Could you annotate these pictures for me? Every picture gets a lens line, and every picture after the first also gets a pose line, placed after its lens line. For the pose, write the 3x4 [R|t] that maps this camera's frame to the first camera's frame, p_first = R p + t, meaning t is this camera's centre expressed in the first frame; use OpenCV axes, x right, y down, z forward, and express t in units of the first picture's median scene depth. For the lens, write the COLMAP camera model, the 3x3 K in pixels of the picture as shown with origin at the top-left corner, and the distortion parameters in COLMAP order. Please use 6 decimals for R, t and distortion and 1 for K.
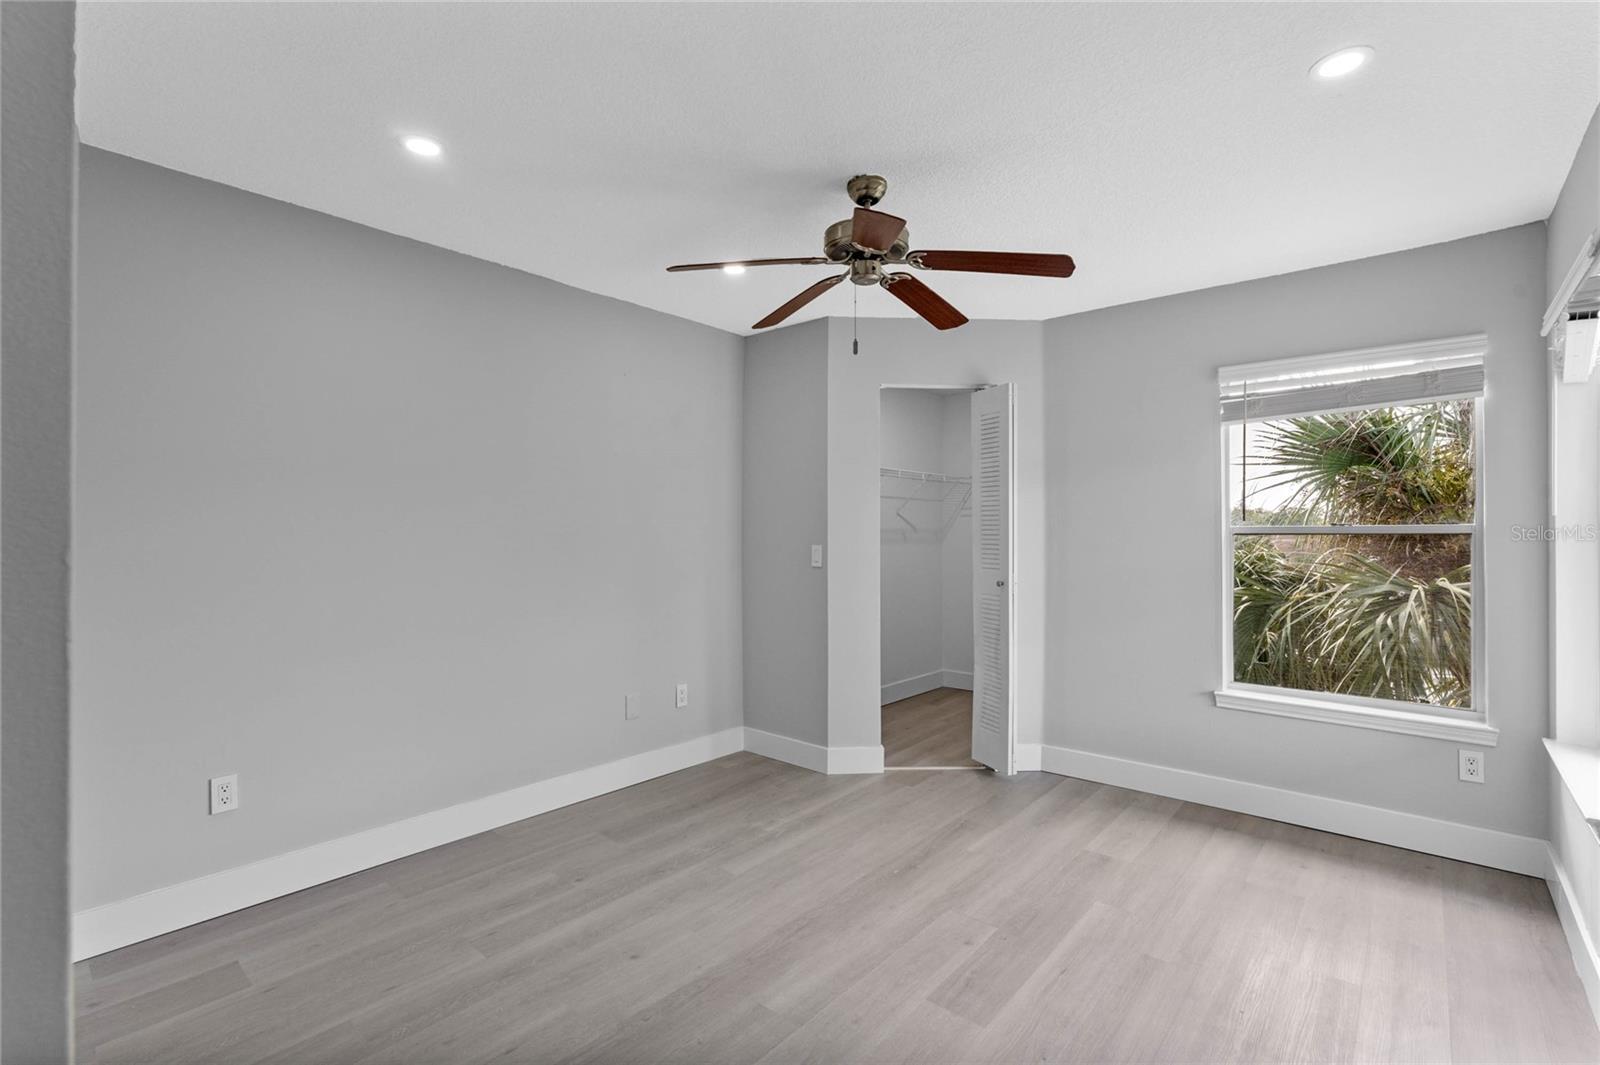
lens RADIAL K [[722.5, 0, 795.0], [0, 722.5, 530.6], [0, 0, 1]] dist [-0.000619, -0.000689]
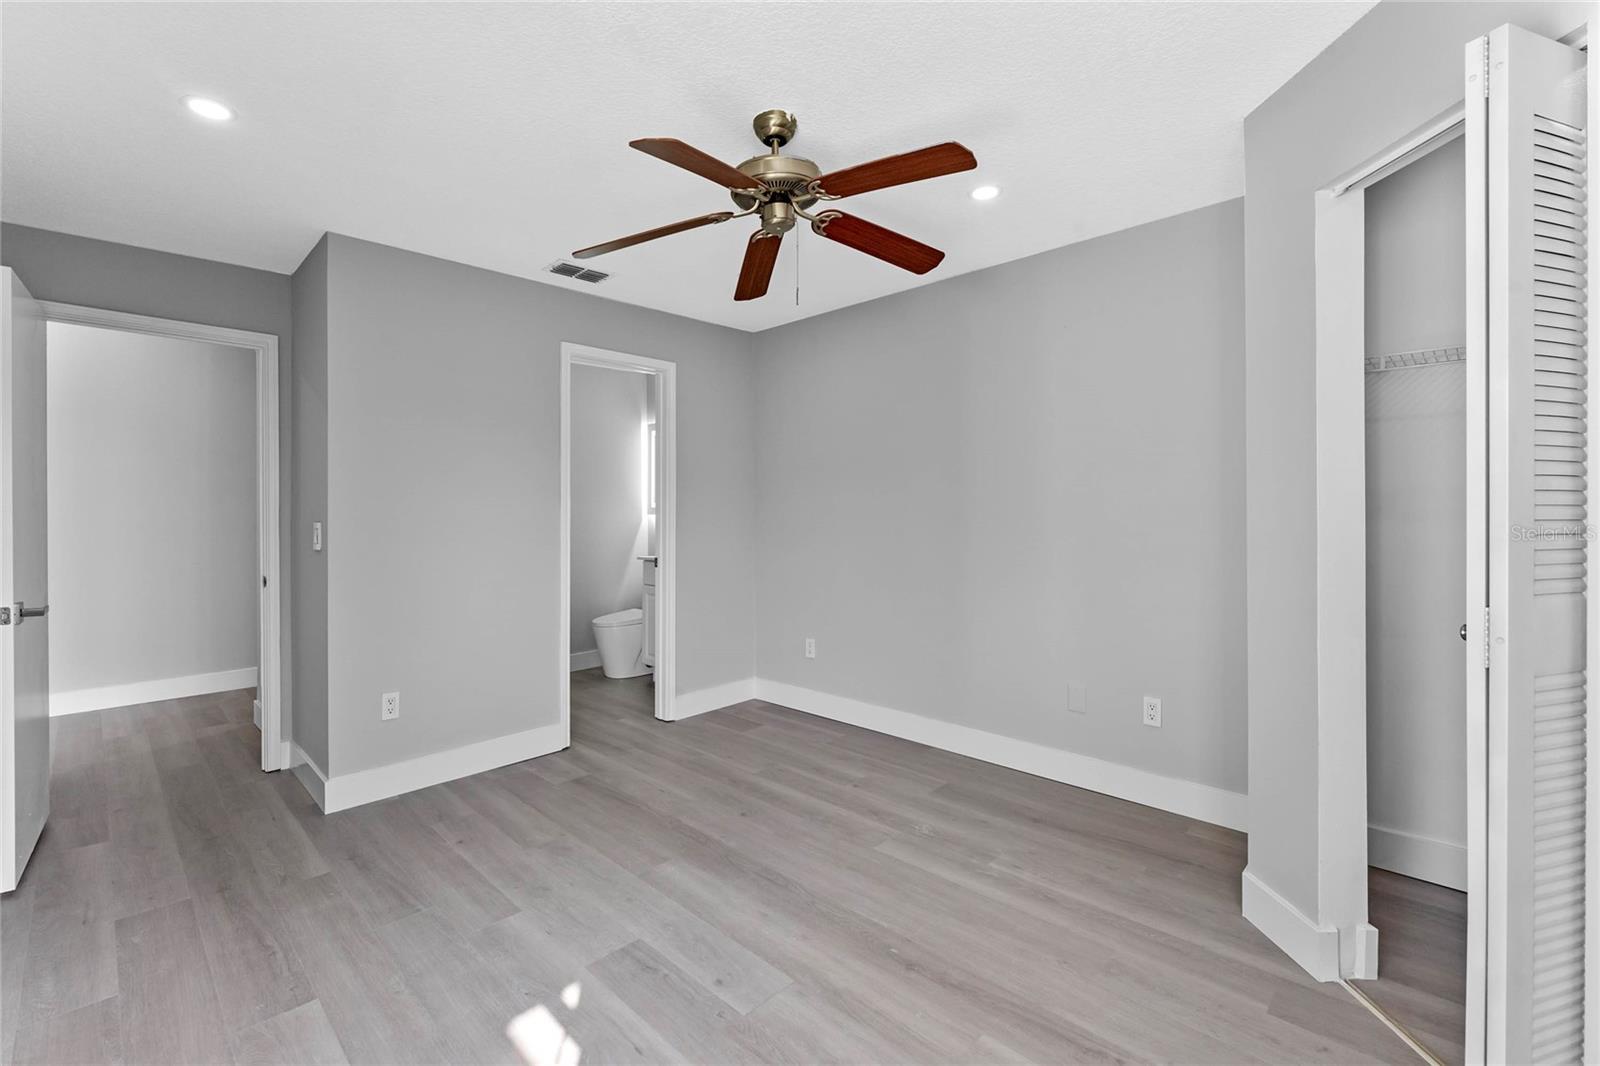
lens RADIAL K [[695.7, 0, 789.1], [0, 695.7, 519.8], [0, 0, 1]] dist [-0.000752, -0.000210]
pose [[-0.064475, 0.013328, -0.997830, 0.899681], [0.009714, 0.999872, 0.012727, 0.014627], [0.997872, -0.008872, -0.064596, 0.981924]]
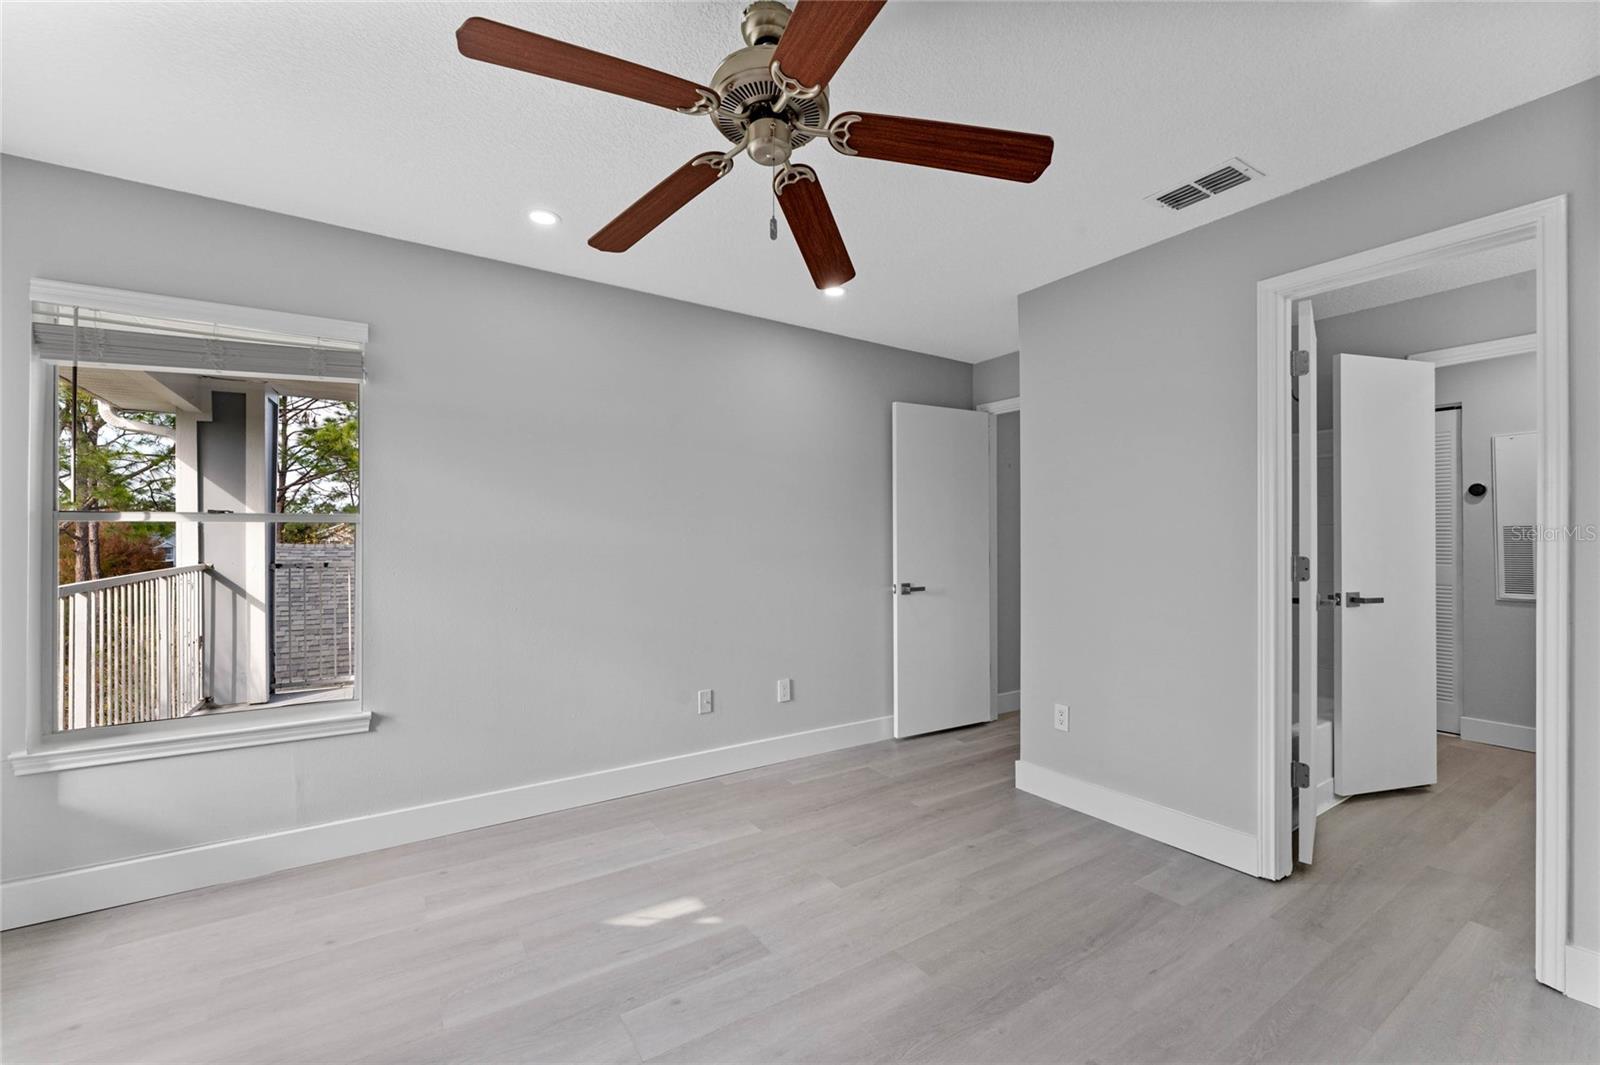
lens RADIAL K [[650.8, 0, 798.7], [0, 650.8, 538.4], [0, 0, 1]] dist [-0.000424, 0.000014]
pose [[-0.965283, 0.003660, 0.261179, -0.085490], [0.002435, 0.999984, -0.005015, 0.026283], [-0.261193, -0.004205, -0.965277, 1.466068]]
